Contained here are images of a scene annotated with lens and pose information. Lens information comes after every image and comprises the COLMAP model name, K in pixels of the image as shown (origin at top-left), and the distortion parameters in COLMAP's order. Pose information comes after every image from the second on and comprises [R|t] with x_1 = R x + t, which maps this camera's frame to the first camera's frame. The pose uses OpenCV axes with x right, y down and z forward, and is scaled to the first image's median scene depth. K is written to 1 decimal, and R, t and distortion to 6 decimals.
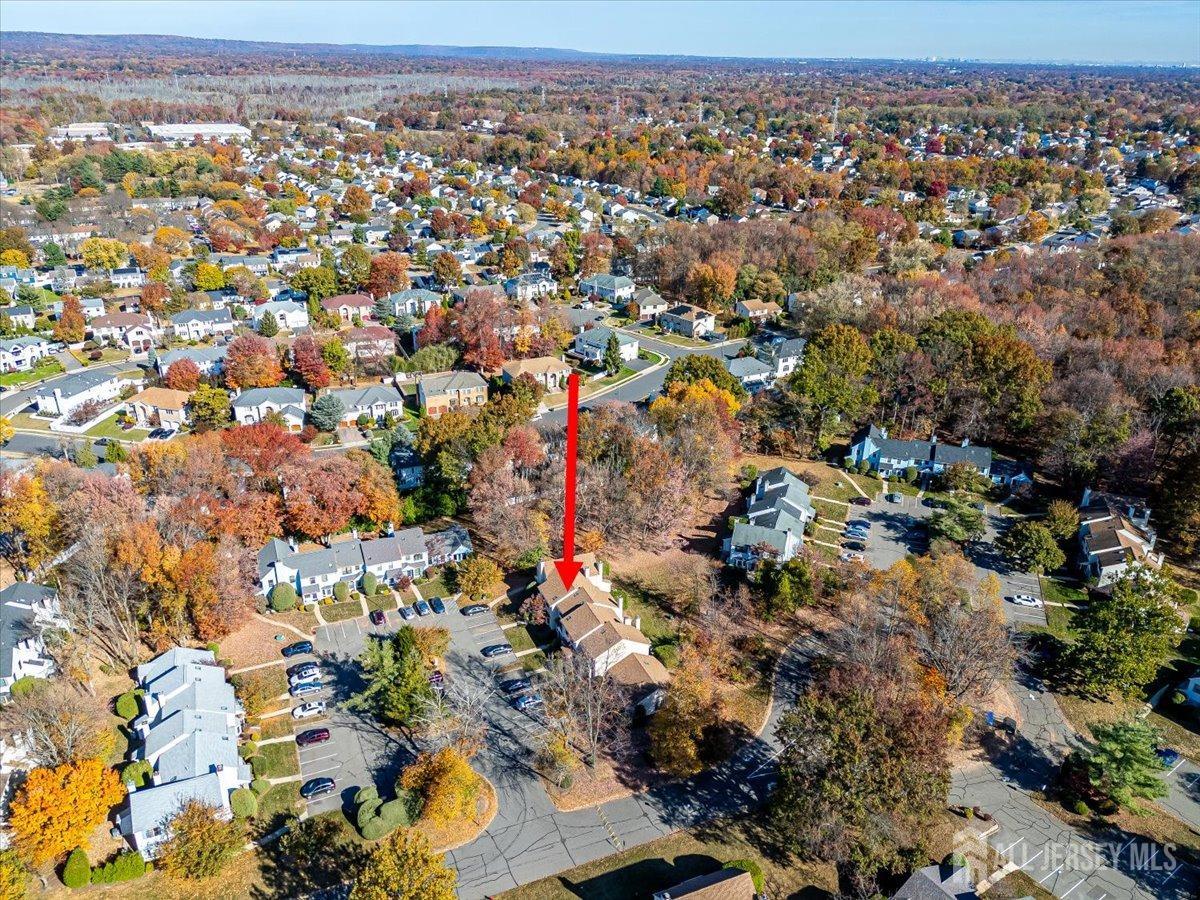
lens RADIAL K [[888.1, 0, 599.7], [0, 888.1, 451.2], [0, 0, 1]] dist [0.068208, -0.056935]
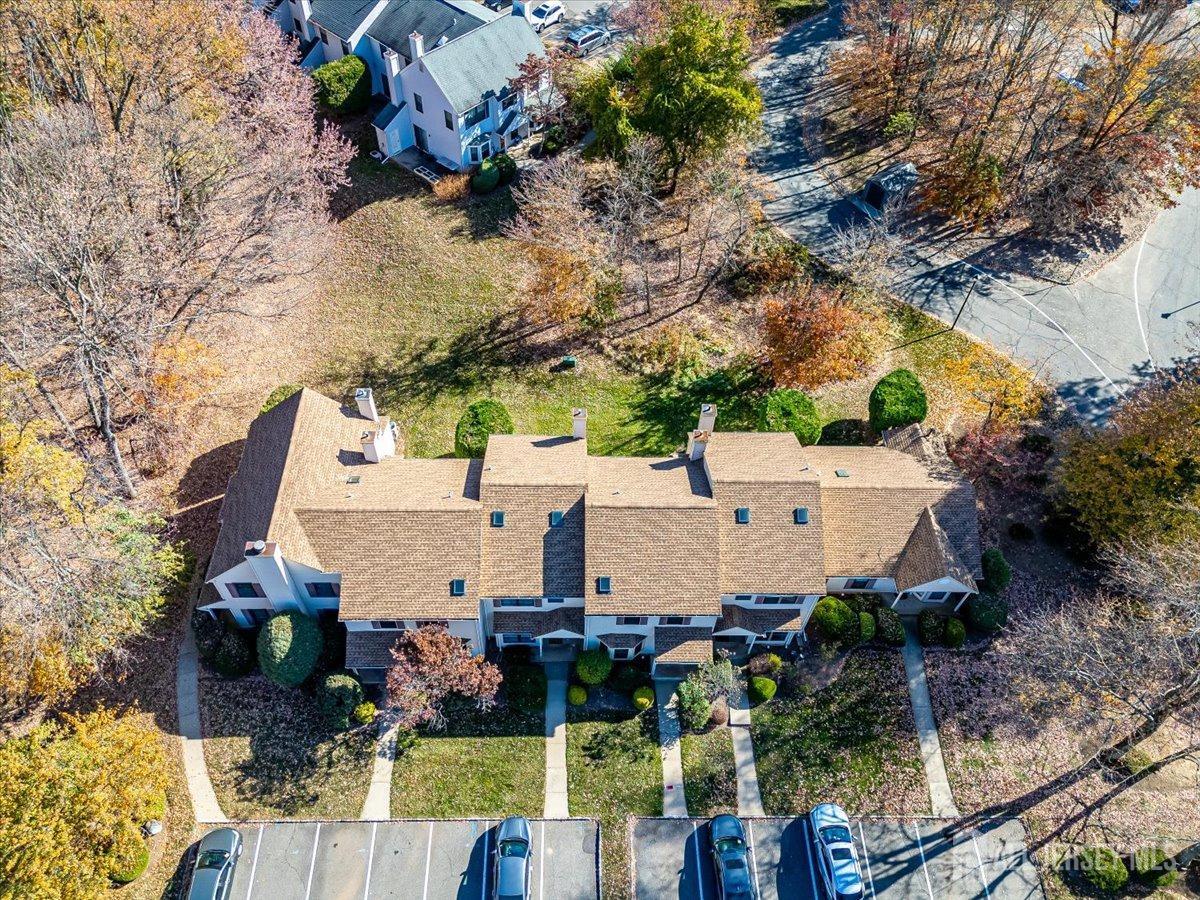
lens RADIAL K [[888.1, 0, 595.2], [0, 888.1, 445.9], [0, 0, 1]] dist [0.068208, -0.056935]
pose [[0.376495, -0.737489, 0.560679, -0.182510], [0.356902, 0.673961, 0.646837, -0.031822], [-0.854911, -0.043424, 0.516954, 0.963076]]
